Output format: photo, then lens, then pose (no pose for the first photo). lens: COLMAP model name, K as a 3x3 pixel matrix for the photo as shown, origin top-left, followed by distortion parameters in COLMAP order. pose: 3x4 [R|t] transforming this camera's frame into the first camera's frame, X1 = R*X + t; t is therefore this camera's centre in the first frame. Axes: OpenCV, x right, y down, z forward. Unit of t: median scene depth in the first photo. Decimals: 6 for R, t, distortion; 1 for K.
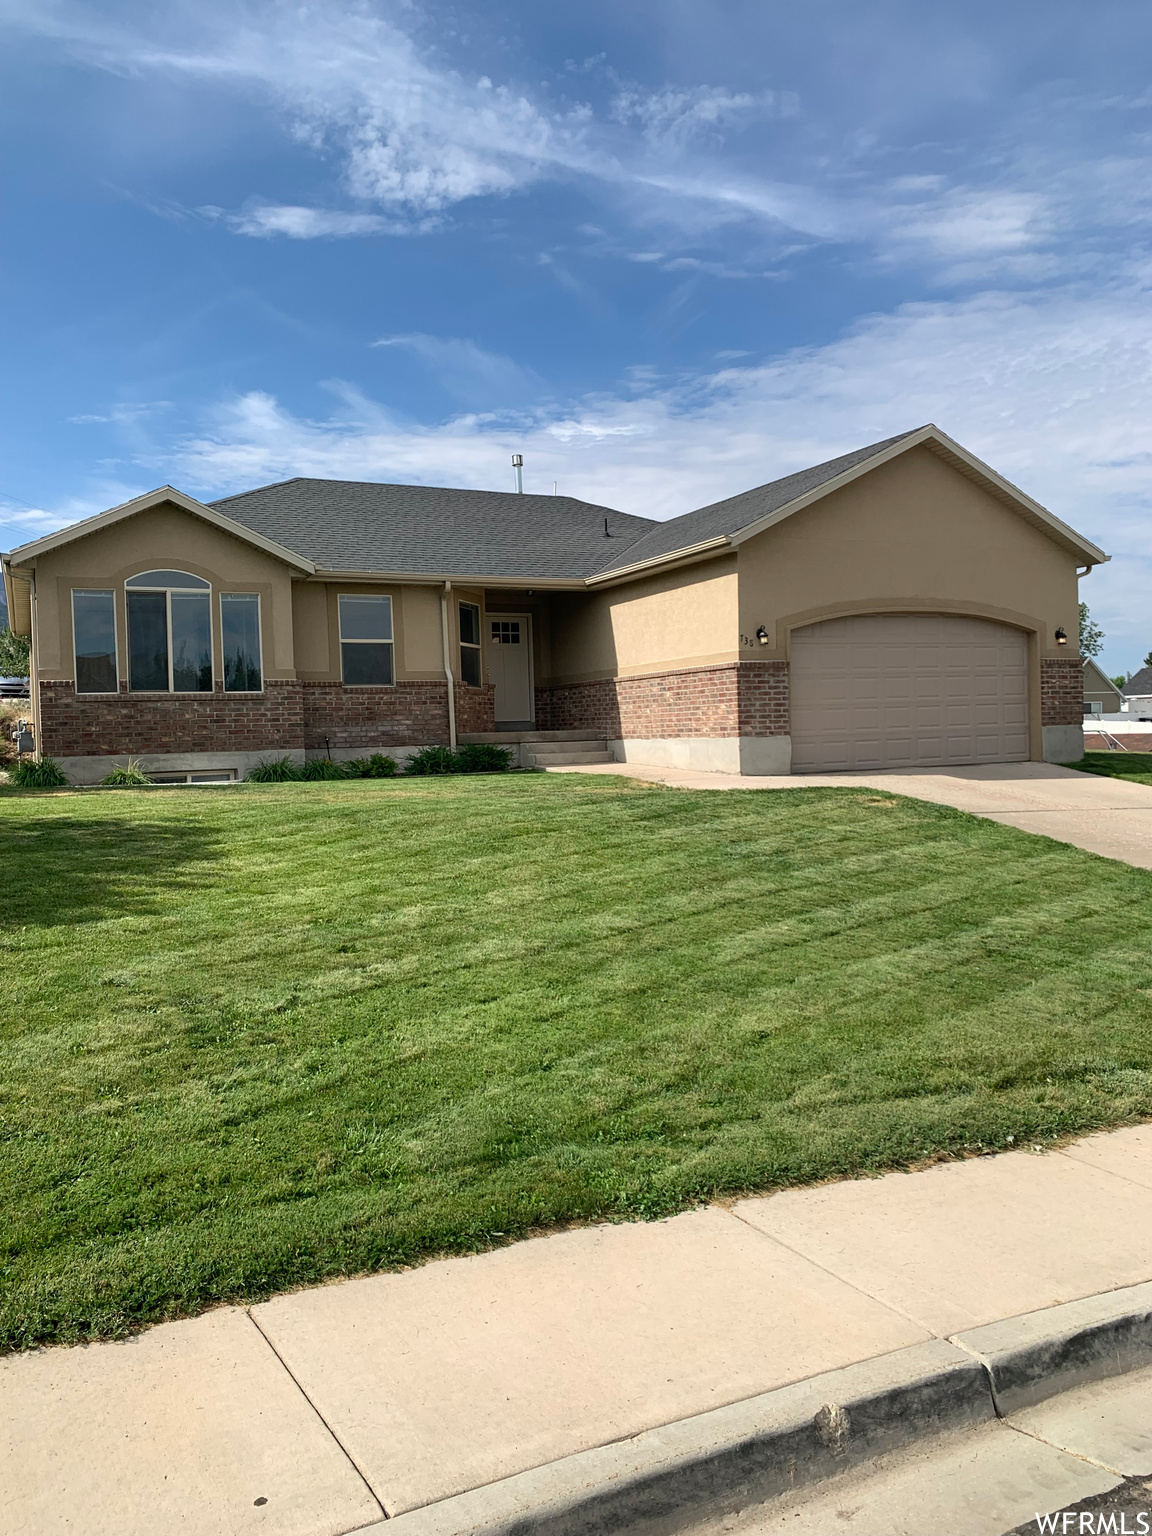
lens RADIAL K [[1176.5, 0, 576.0], [0, 1176.5, 768.0], [0, 0, 1]] dist [0.002860, 0.001116]
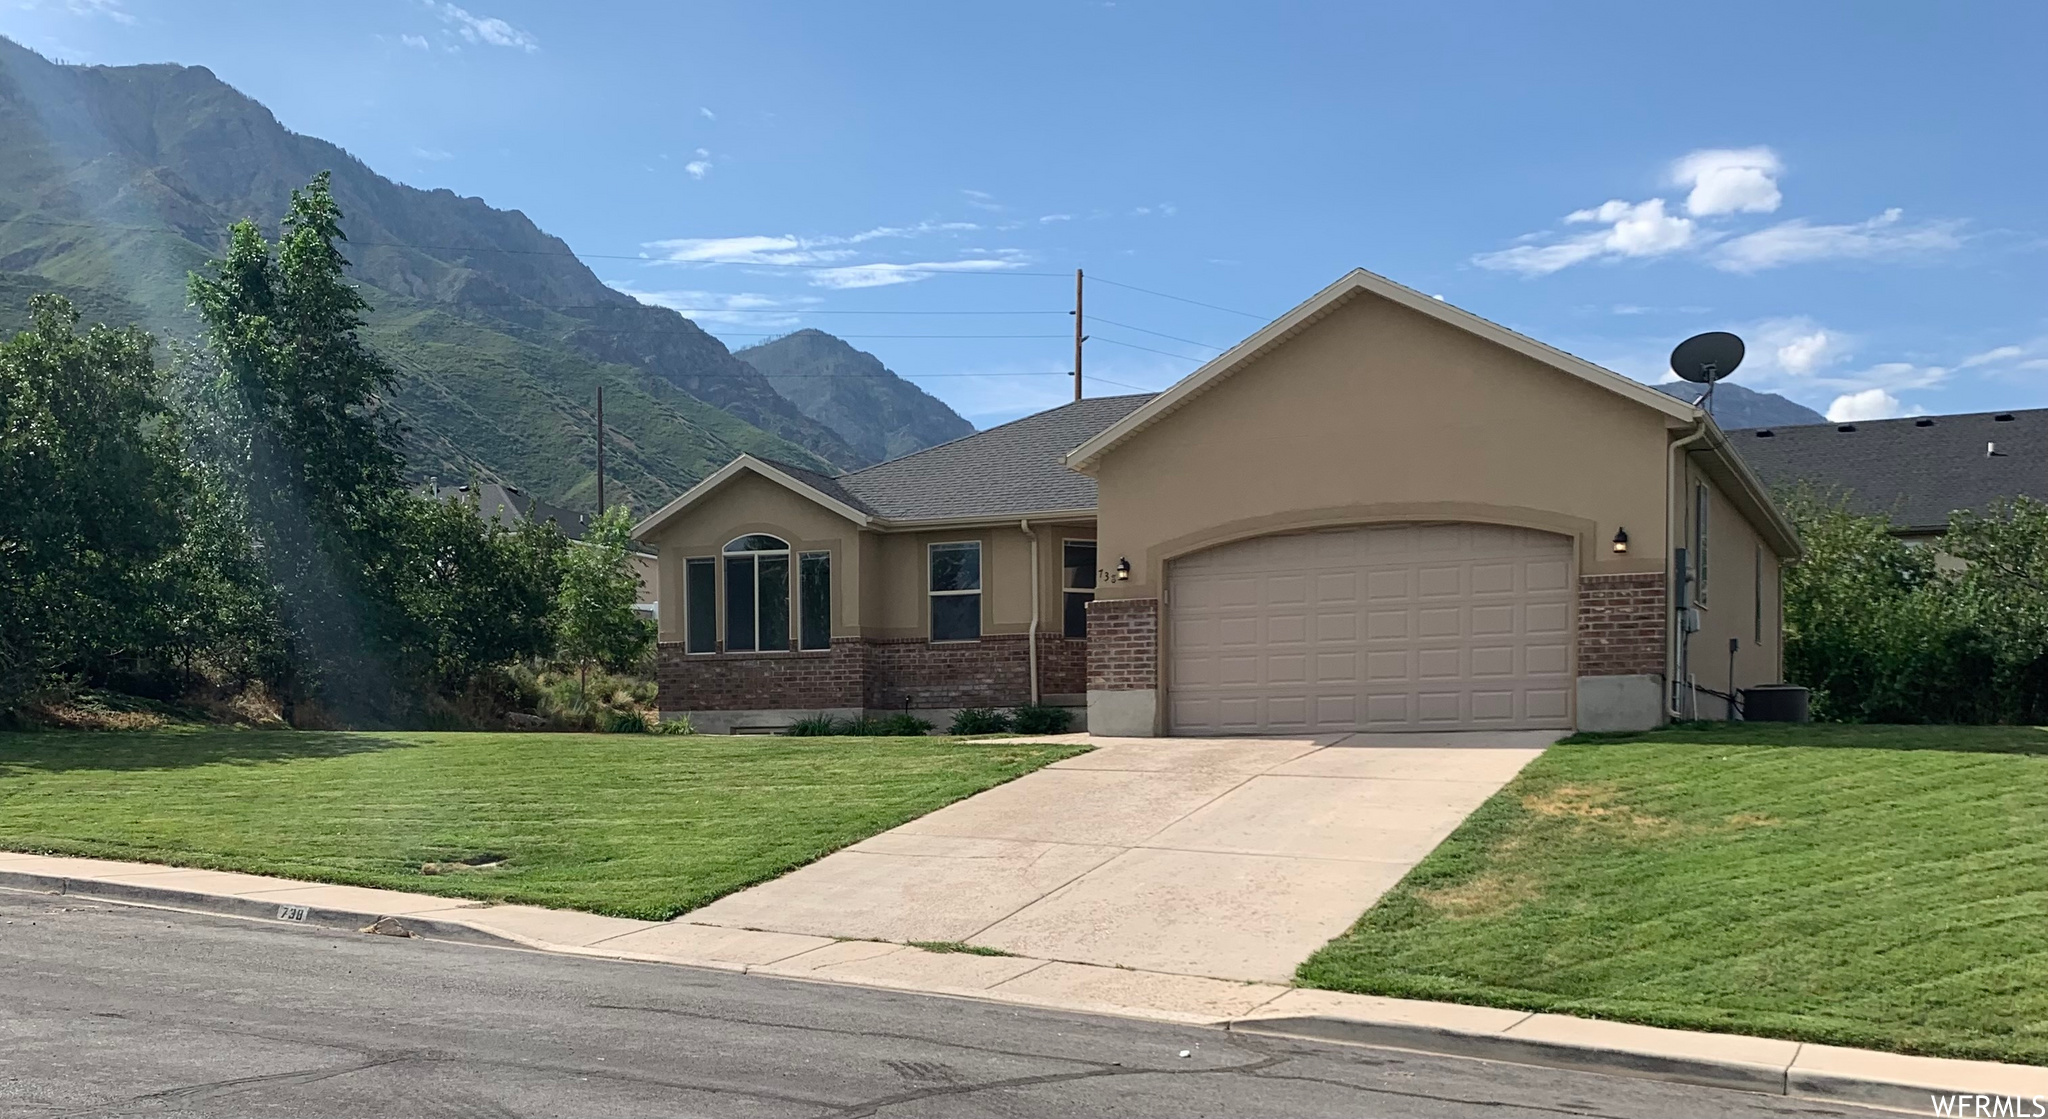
lens RADIAL K [[2392.3, 0, 1024.0], [0, 2392.3, 559.5], [0, 0, 1]] dist [-0.200481, -0.002015]
pose [[0.591119, -0.051332, -0.804949, 1.375557], [-0.041944, 0.994666, -0.094232, 0.039961], [0.805493, 0.089465, 0.585813, -0.044537]]
